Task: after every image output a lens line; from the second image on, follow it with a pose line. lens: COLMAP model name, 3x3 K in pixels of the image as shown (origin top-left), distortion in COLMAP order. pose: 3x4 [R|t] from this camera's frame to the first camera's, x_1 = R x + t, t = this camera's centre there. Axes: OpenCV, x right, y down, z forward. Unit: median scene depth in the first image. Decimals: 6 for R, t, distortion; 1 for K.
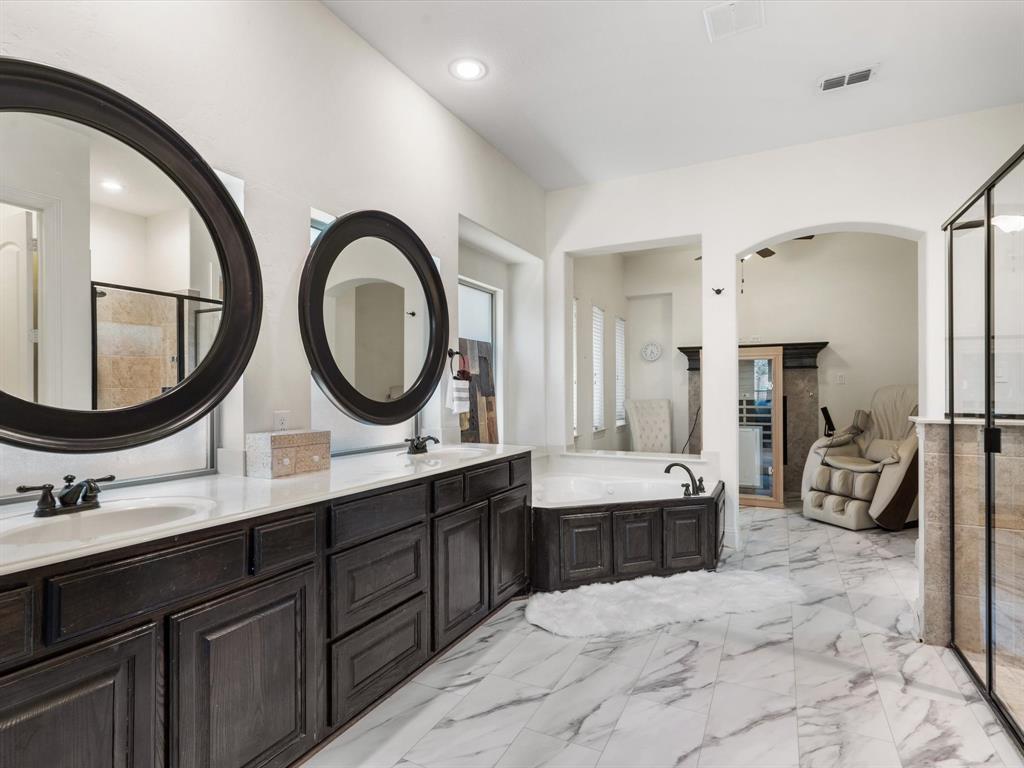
lens RADIAL K [[527.9, 0, 512.0], [0, 527.9, 384.0], [0, 0, 1]] dist [0.001416, 0.000921]
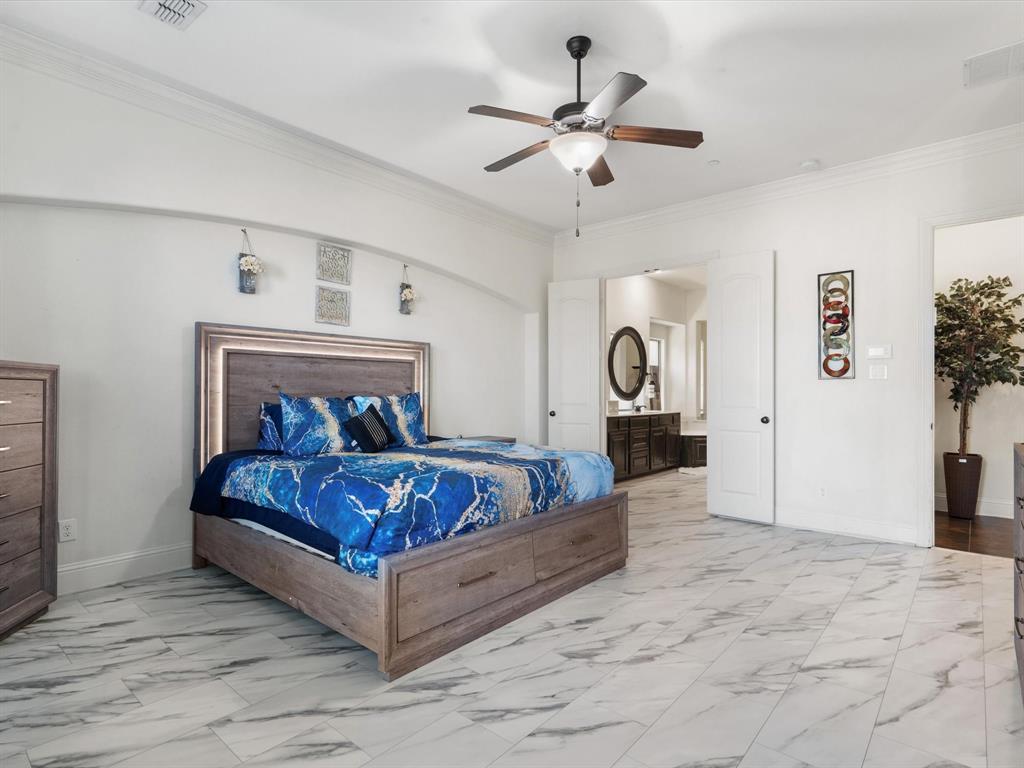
lens RADIAL K [[527.9, 0, 512.0], [0, 527.9, 384.0], [0, 0, 1]] dist [0.001416, 0.000921]
pose [[0.970495, 0.011870, -0.240829, -0.134656], [-0.008884, 0.999870, 0.013482, -0.038233], [0.240957, -0.010944, 0.970474, -1.592192]]
